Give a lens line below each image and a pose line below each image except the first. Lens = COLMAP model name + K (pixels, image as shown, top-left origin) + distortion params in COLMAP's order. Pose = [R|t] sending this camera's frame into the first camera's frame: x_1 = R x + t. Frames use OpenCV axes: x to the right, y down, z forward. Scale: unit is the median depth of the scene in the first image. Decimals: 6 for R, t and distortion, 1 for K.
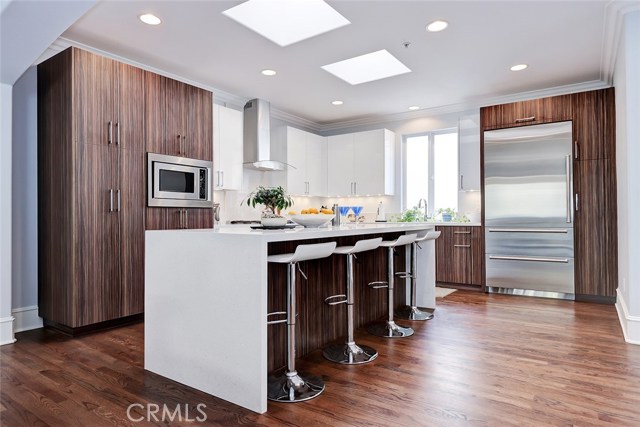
lens RADIAL K [[376.8, 0, 320.0], [0, 376.8, 213.5], [0, 0, 1]] dist [-0.000161, 0.000448]
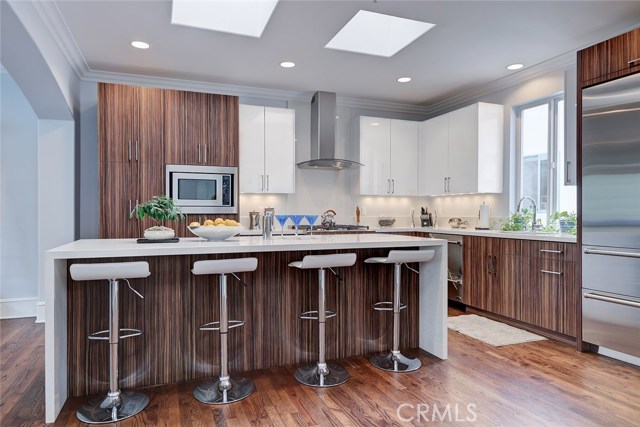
lens RADIAL K [[411.7, 0, 305.3], [0, 411.7, 215.1], [0, 0, 1]] dist [0.003791, -0.001065]
pose [[0.830370, 0.003916, -0.557199, 0.478710], [0.003319, 0.999923, 0.011973, -0.024698], [0.557203, -0.011792, 0.830293, 0.205251]]
